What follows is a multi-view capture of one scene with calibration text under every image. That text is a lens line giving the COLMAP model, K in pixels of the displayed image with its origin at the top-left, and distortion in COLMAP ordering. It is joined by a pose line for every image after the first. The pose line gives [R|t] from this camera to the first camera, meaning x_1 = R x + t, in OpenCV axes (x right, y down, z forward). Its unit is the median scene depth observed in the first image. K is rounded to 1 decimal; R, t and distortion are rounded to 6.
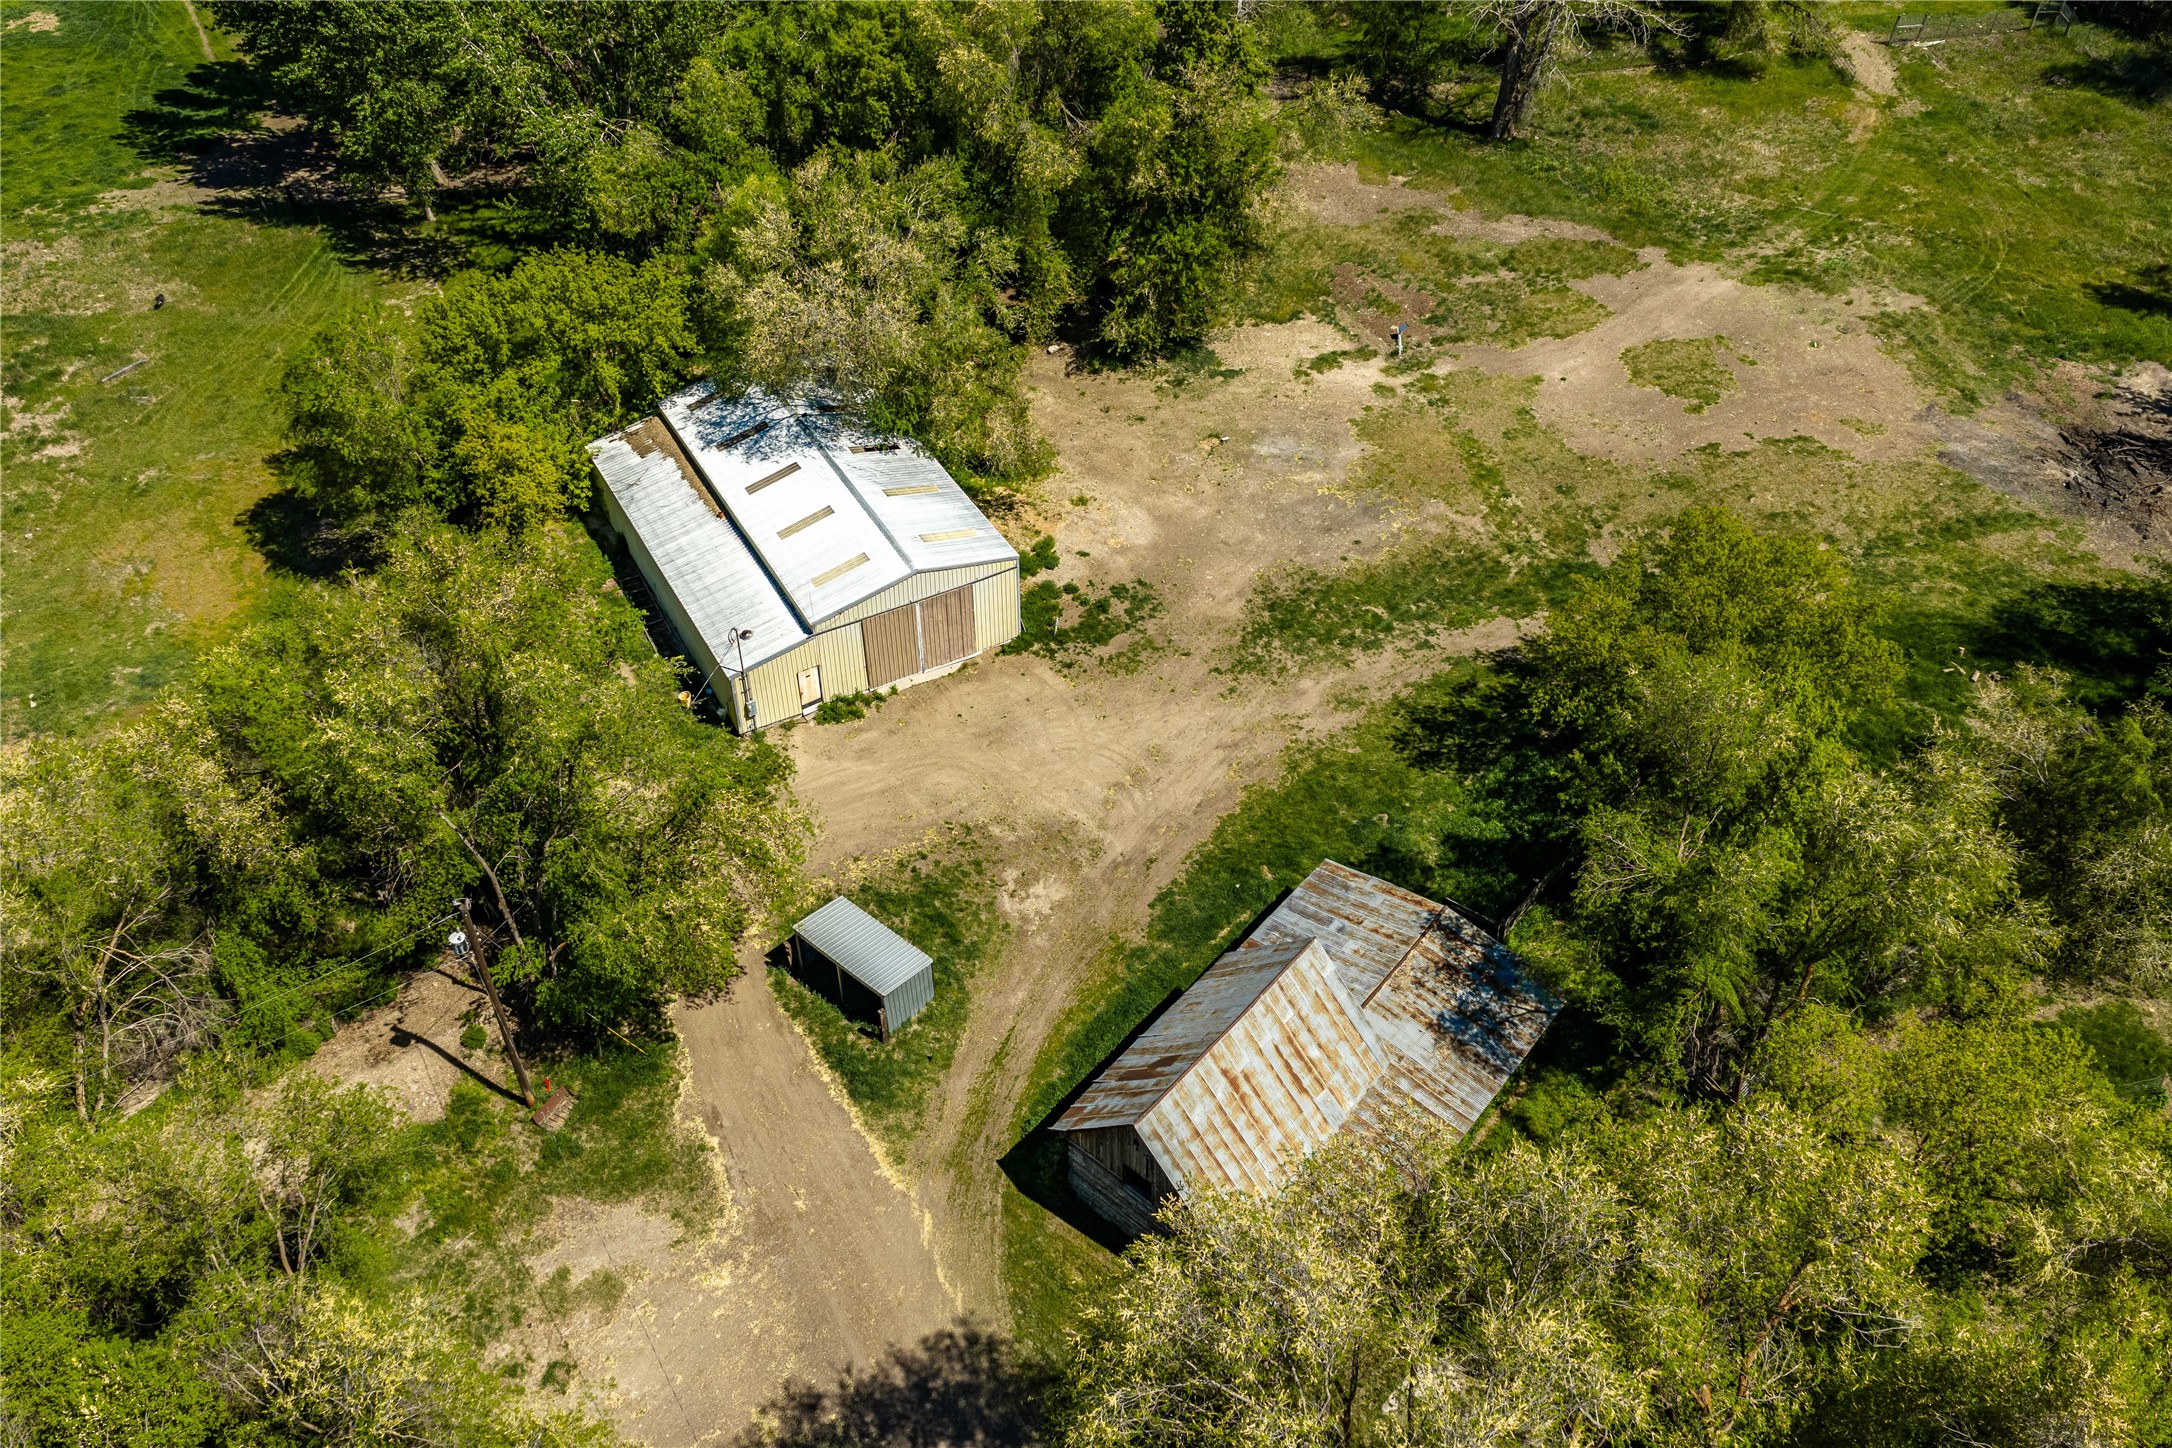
lens RADIAL K [[1838.8, 0, 1090.4], [0, 1838.8, 734.6], [0, 0, 1]] dist [0.023743, -0.031906]
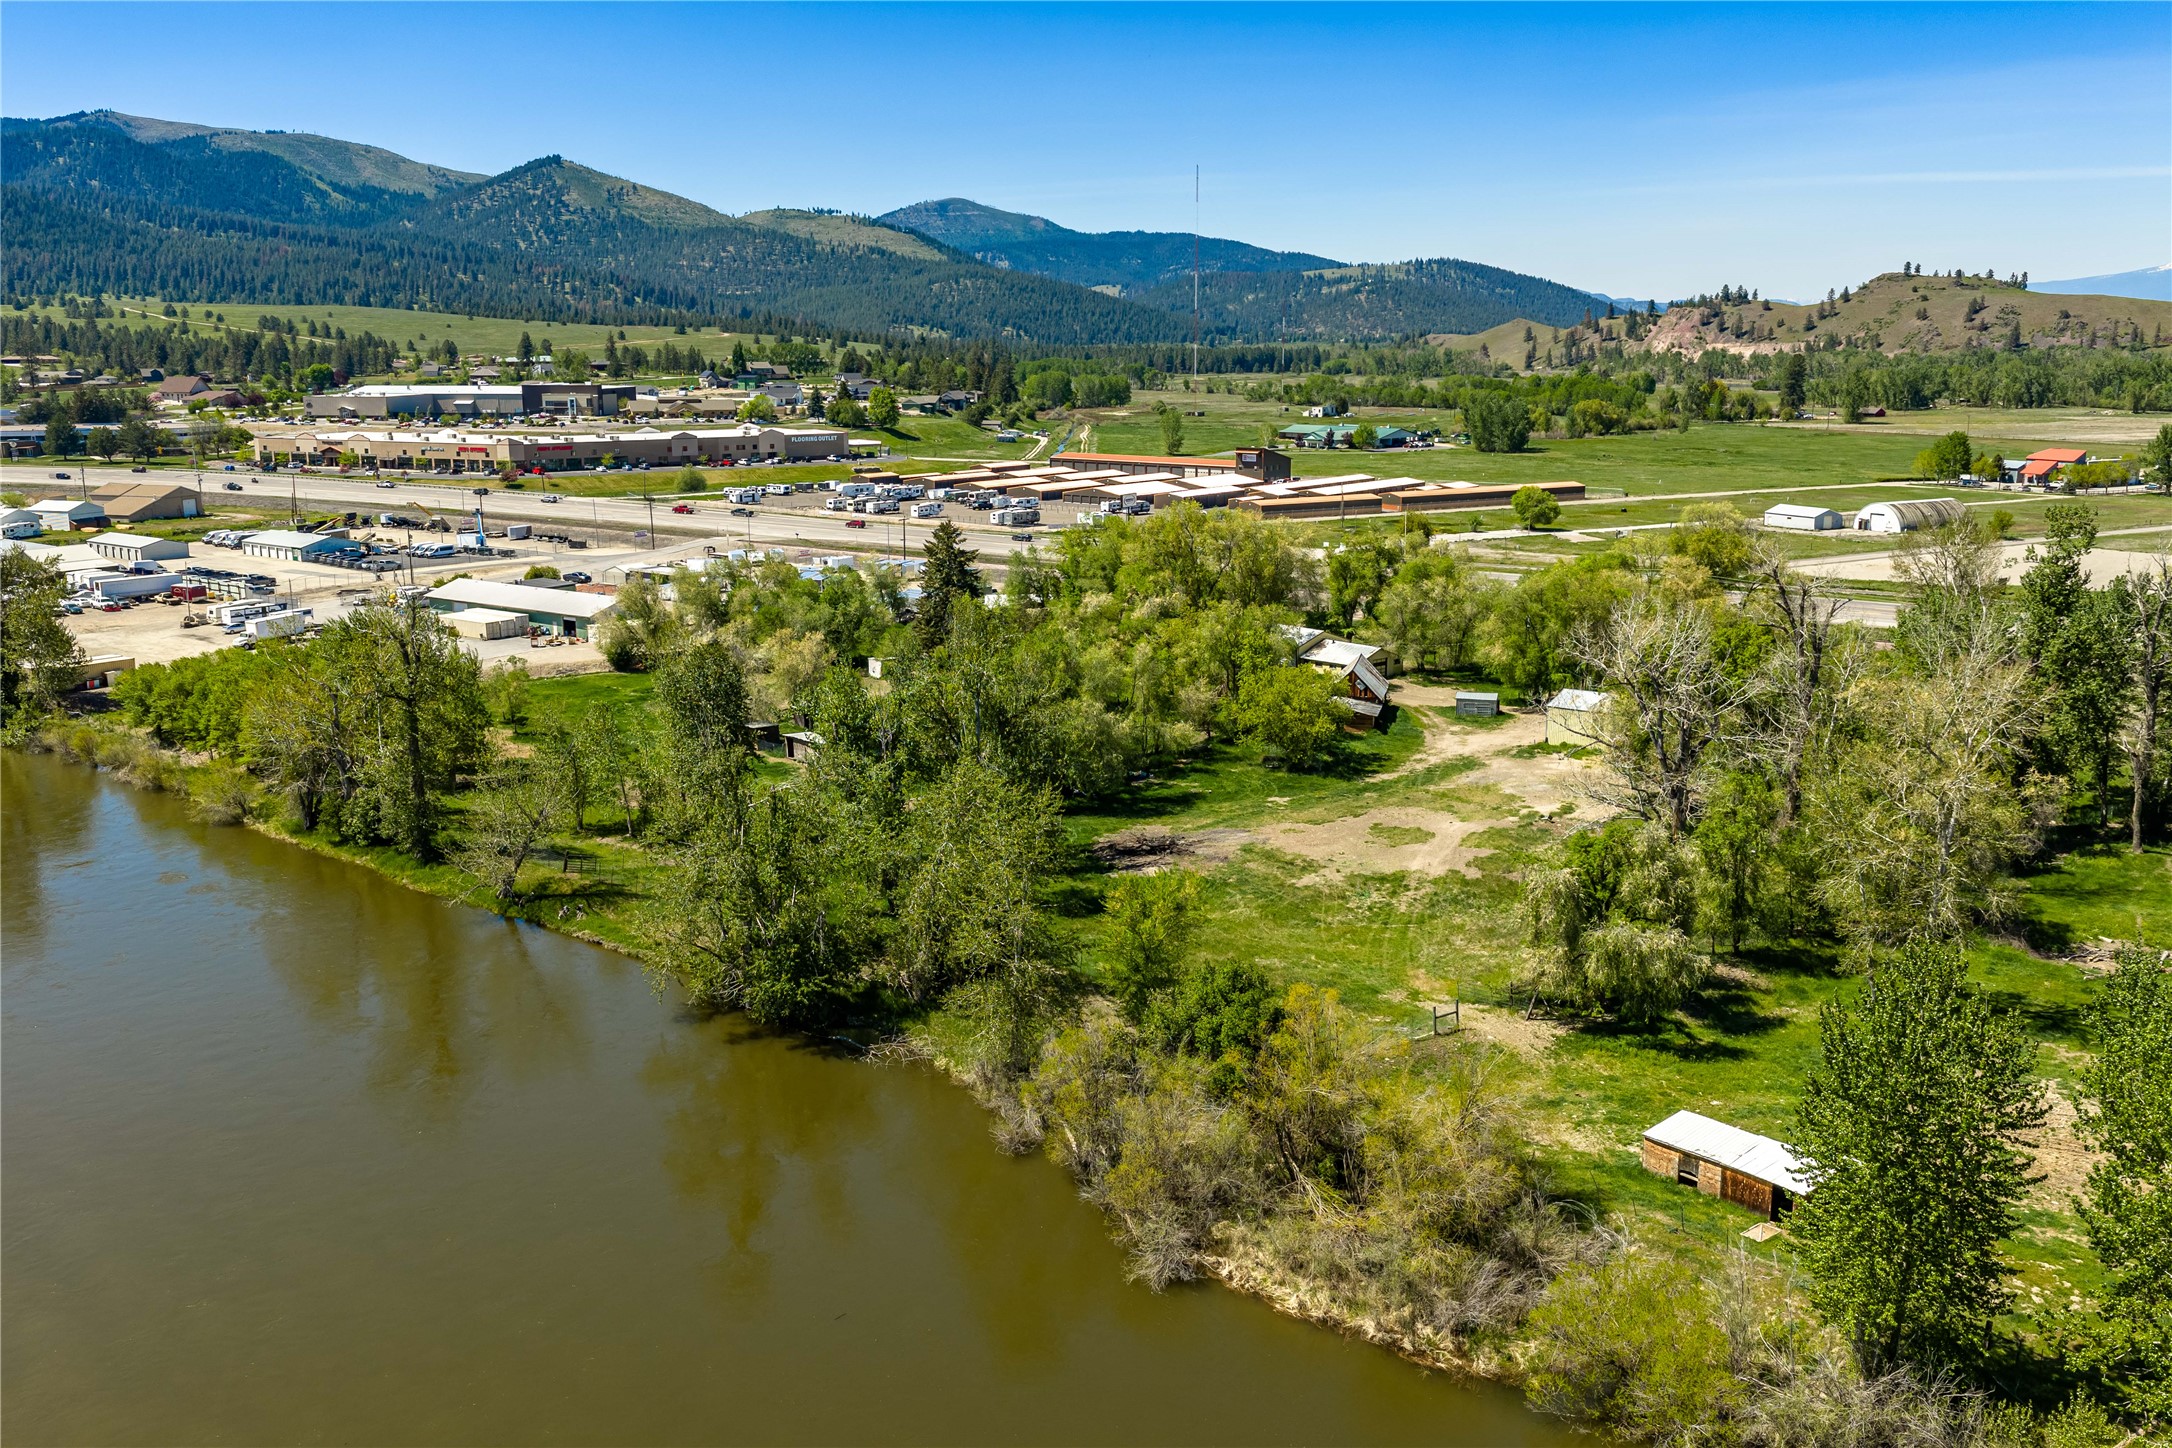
lens RADIAL K [[1838.8, 0, 1087.7], [0, 1838.8, 724.1], [0, 0, 1]] dist [0.023743, -0.031906]
pose [[-0.906524, 0.085326, -0.413442, 1.416570], [-0.289395, 0.587423, 0.755767, -1.620889], [0.307352, 0.804769, -0.507820, 1.879459]]
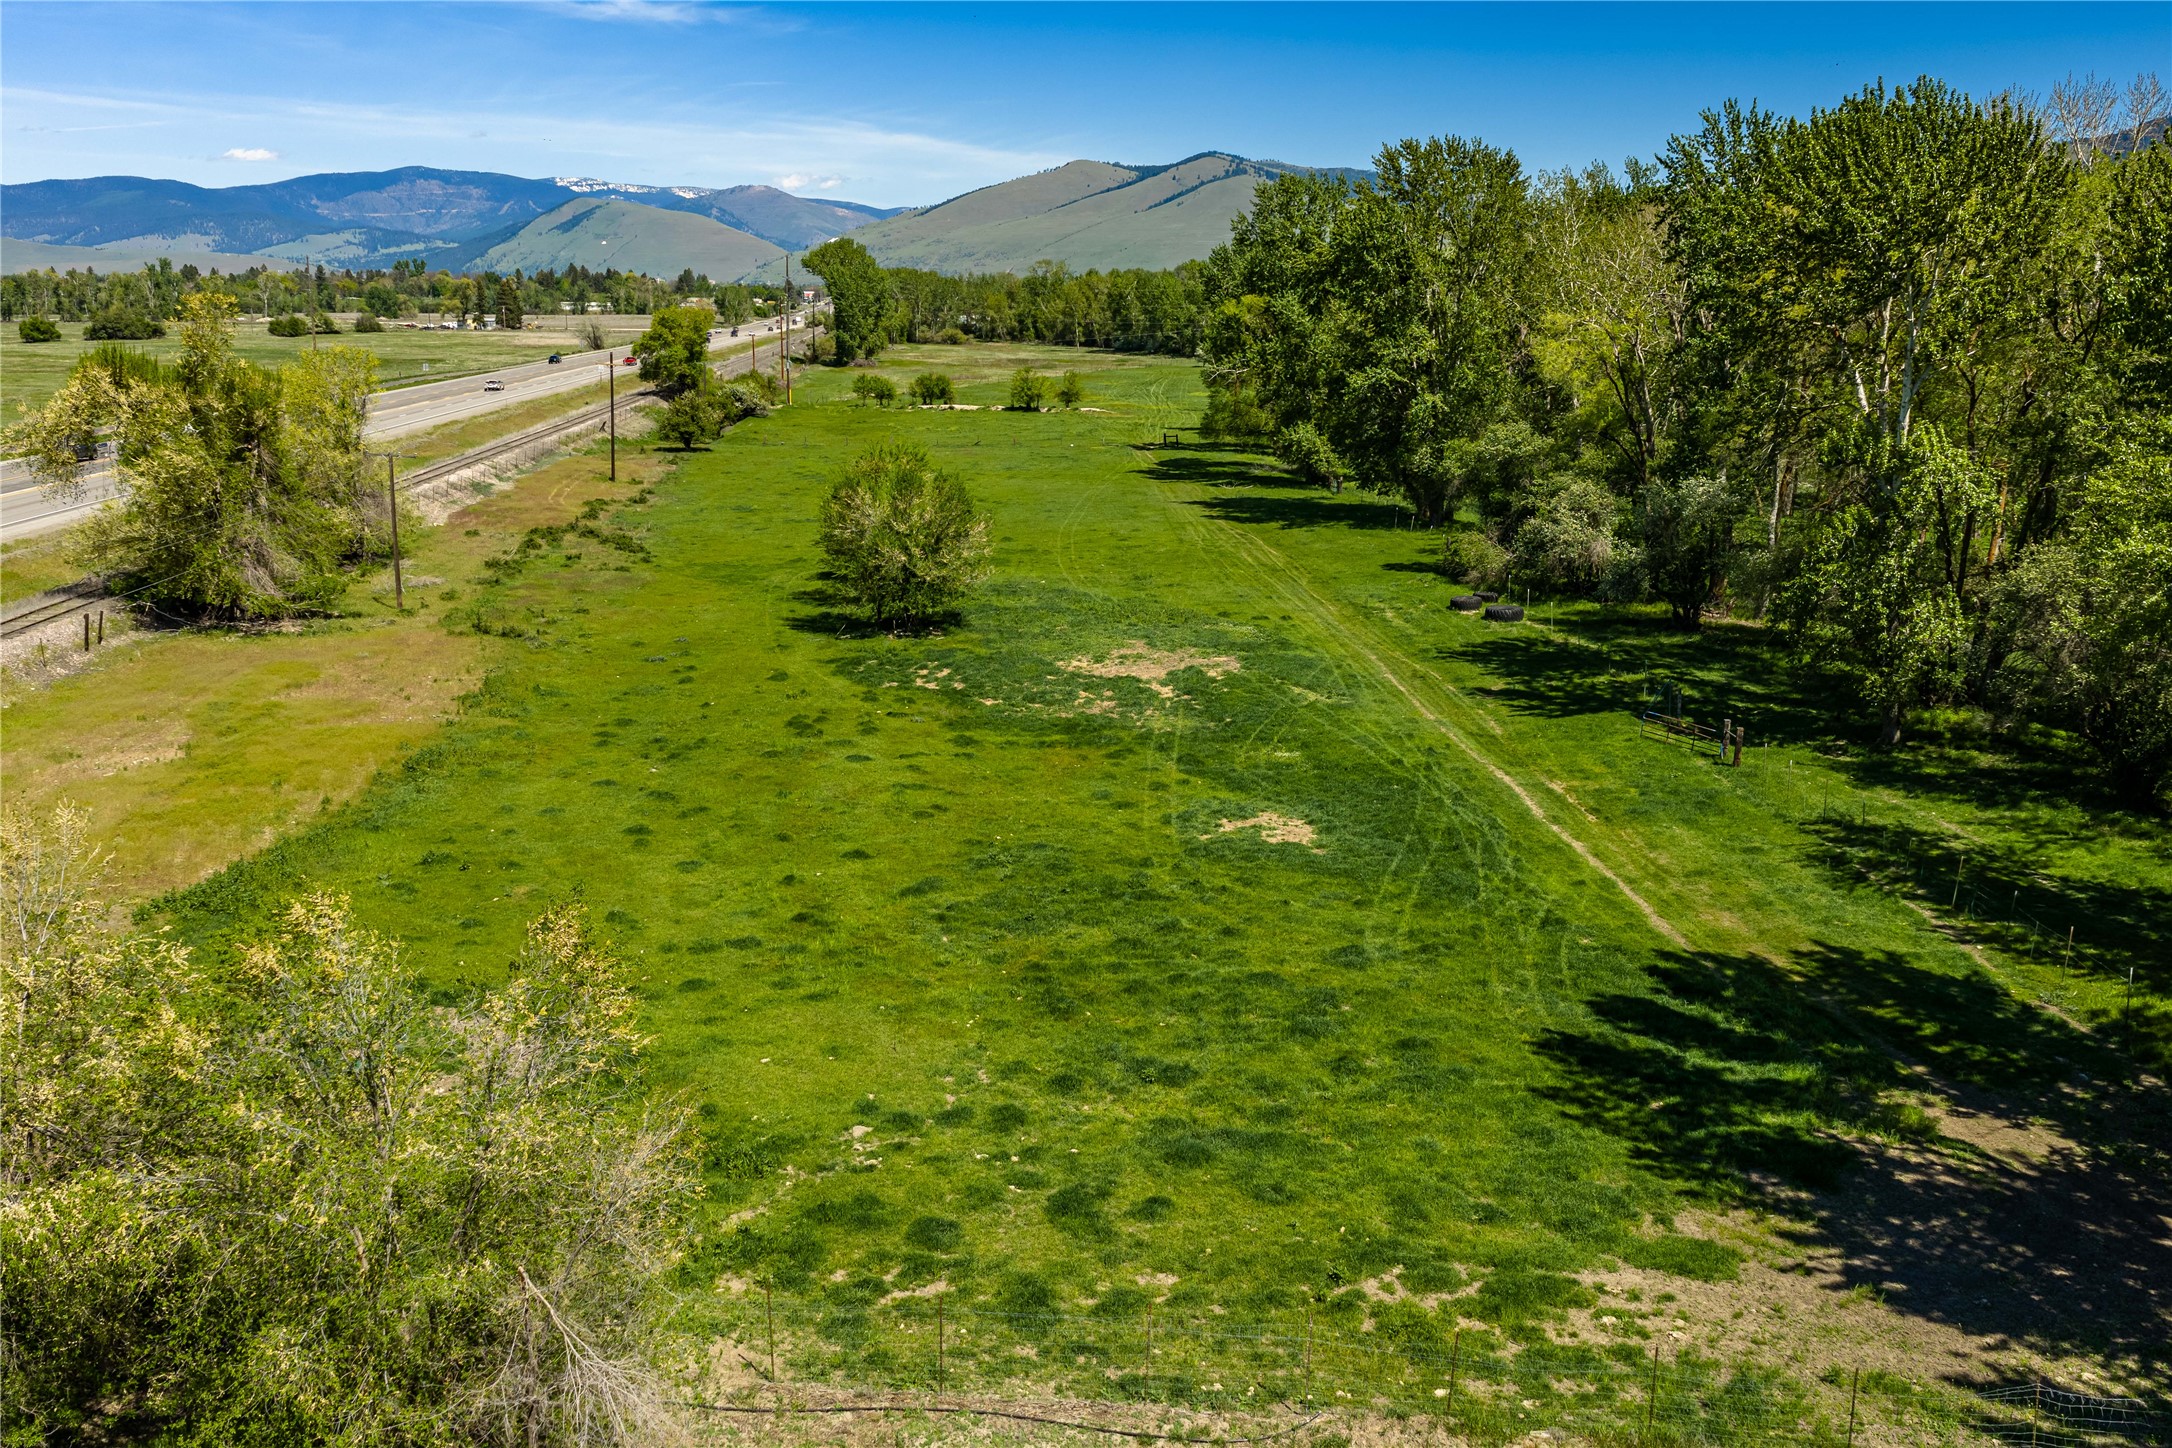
lens RADIAL K [[1838.8, 0, 1093.7], [0, 1838.8, 725.3], [0, 0, 1]] dist [0.023743, -0.031906]
pose [[0.912030, 0.097241, -0.398430, -0.635562], [-0.283319, 0.851800, -0.440644, -0.270197], [0.296534, 0.514763, 0.804417, 0.869557]]
